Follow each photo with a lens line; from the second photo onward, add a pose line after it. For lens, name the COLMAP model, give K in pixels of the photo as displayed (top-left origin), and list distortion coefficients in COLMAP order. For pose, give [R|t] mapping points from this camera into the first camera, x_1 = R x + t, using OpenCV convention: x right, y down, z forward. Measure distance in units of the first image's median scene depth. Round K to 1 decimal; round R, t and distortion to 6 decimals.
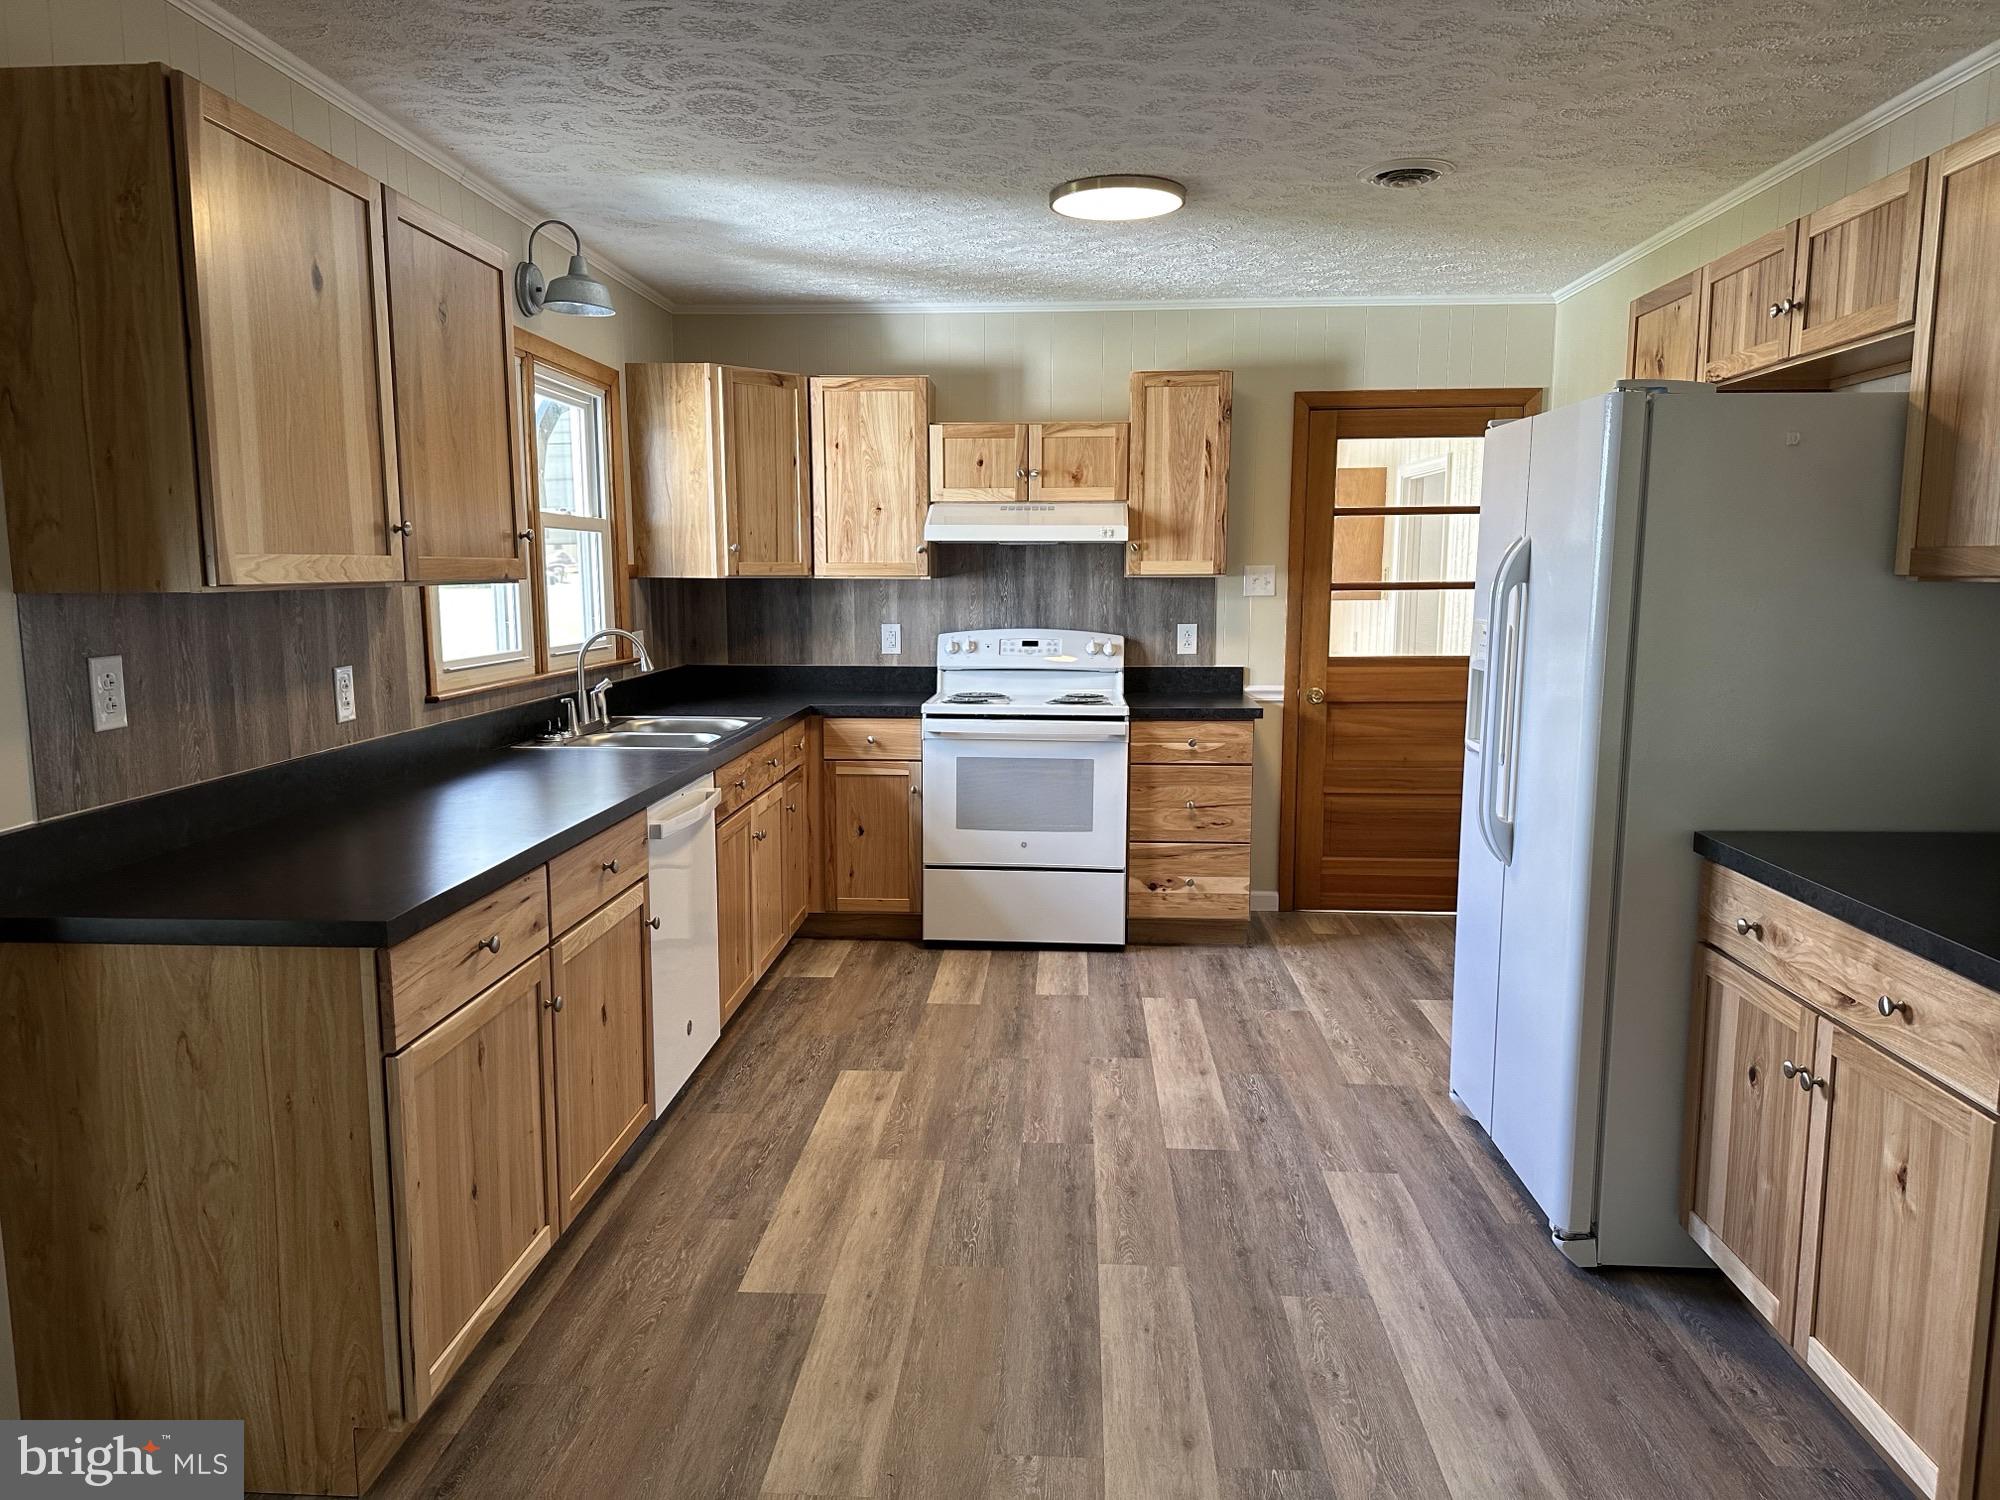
lens RADIAL K [[1428.9, 0, 998.5], [0, 1428.9, 760.7], [0, 0, 1]] dist [0.187447, -0.307242]
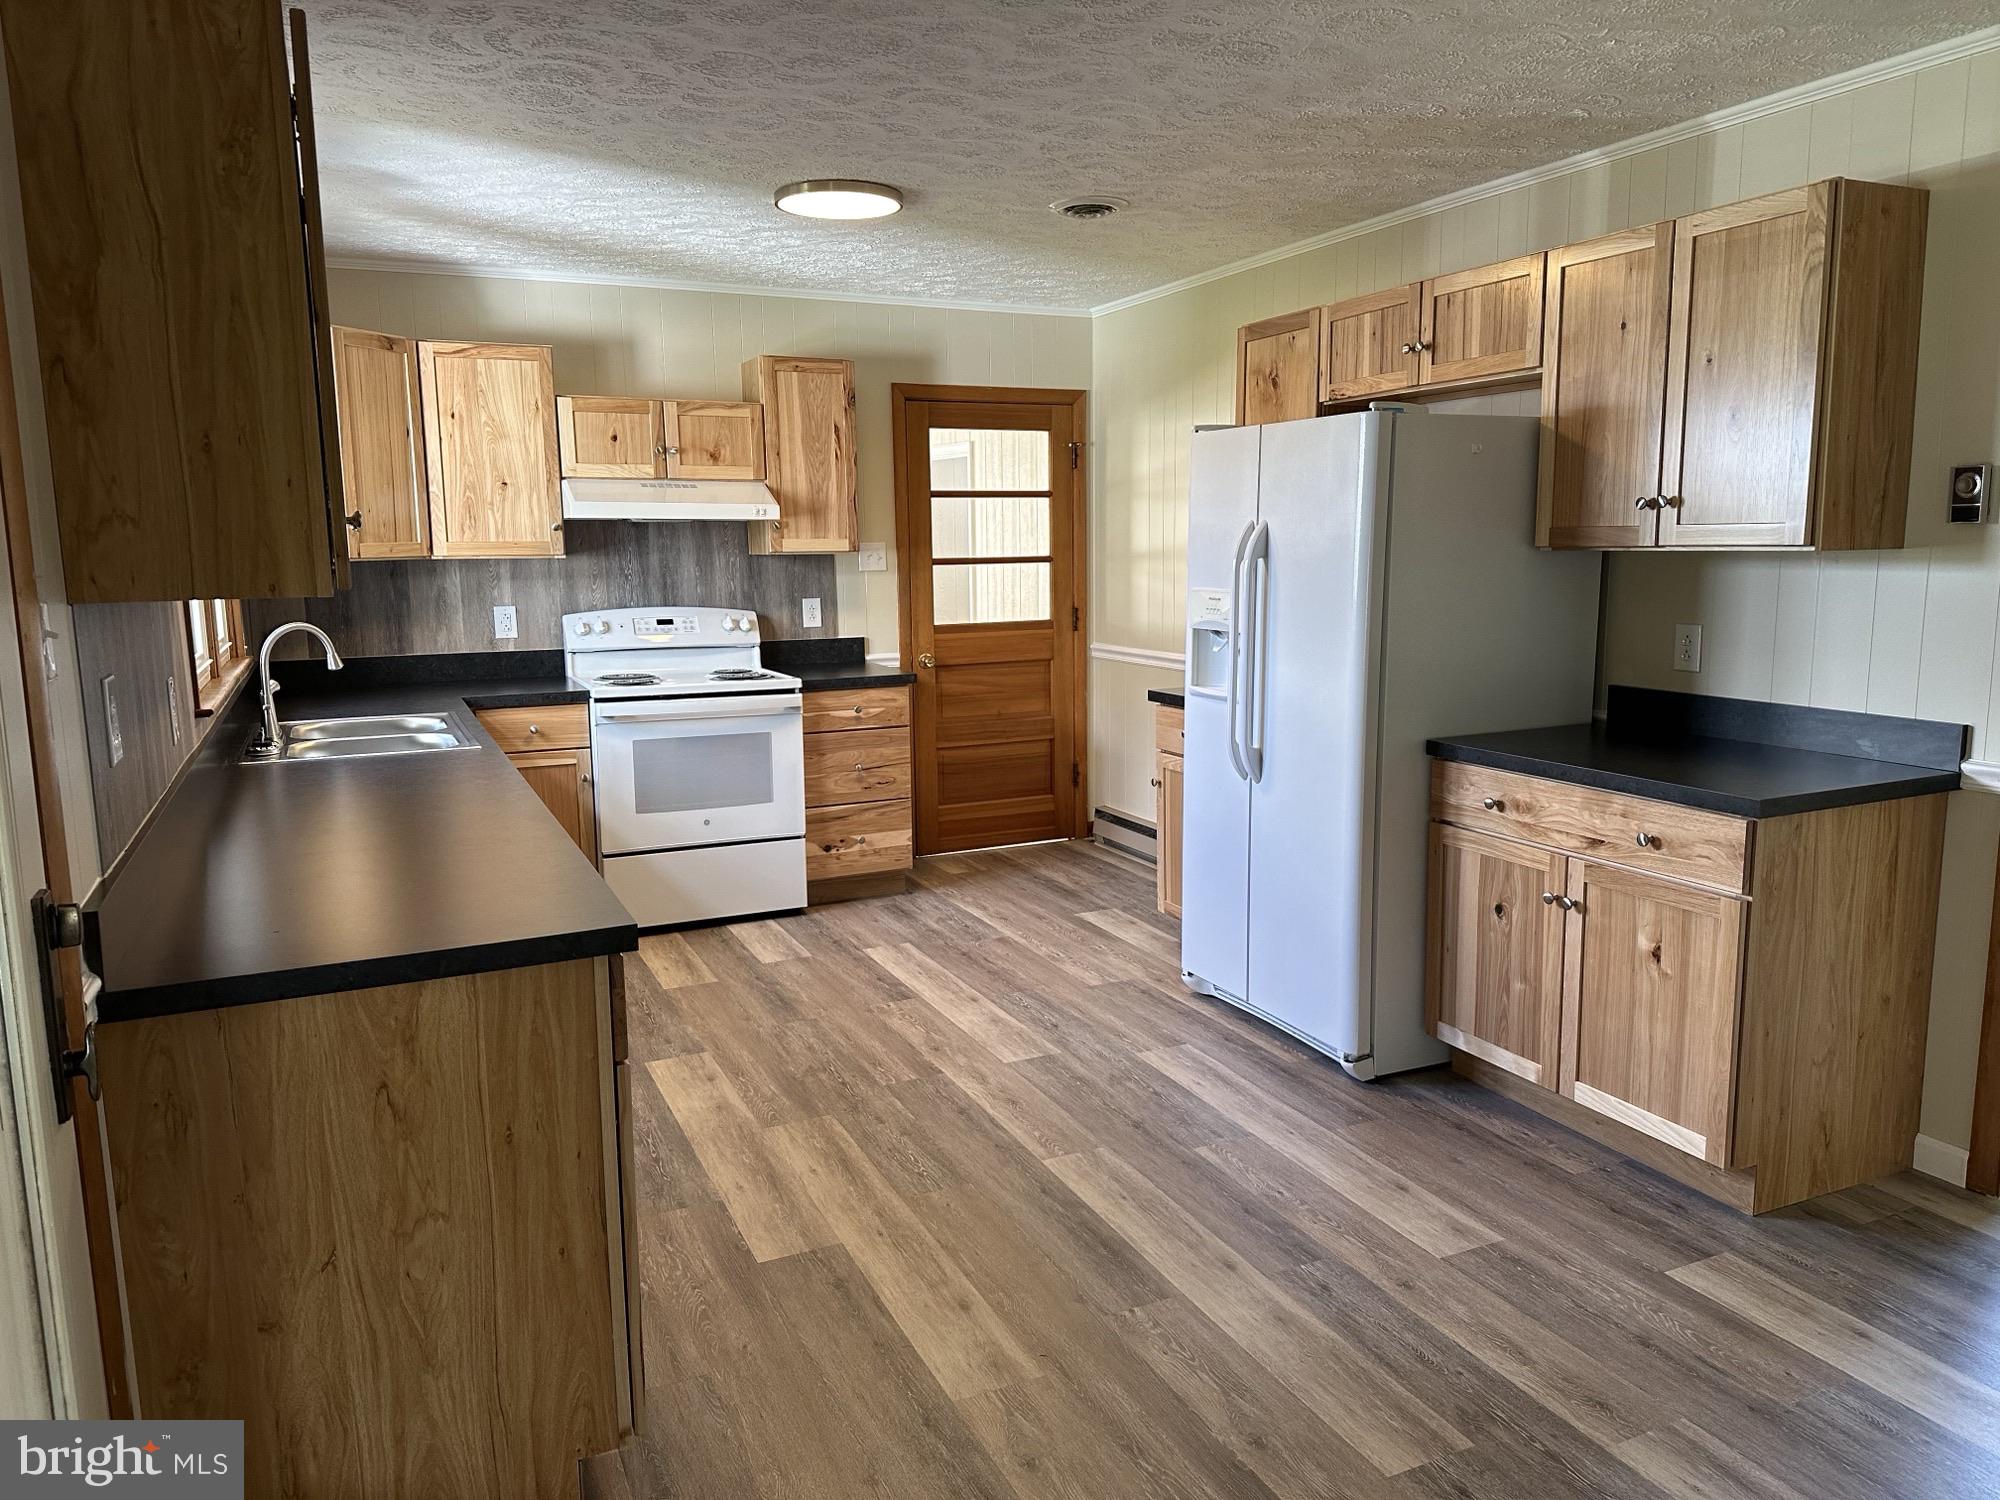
lens RADIAL K [[1413.0, 0, 1040.3], [0, 1413.0, 751.4], [0, 0, 1]] dist [0.182840, -0.339146]
pose [[0.873319, -0.083700, 0.479904, -0.309826], [0.076442, 0.996470, 0.034687, -0.009346], [-0.481113, 0.006392, 0.876635, 0.010709]]
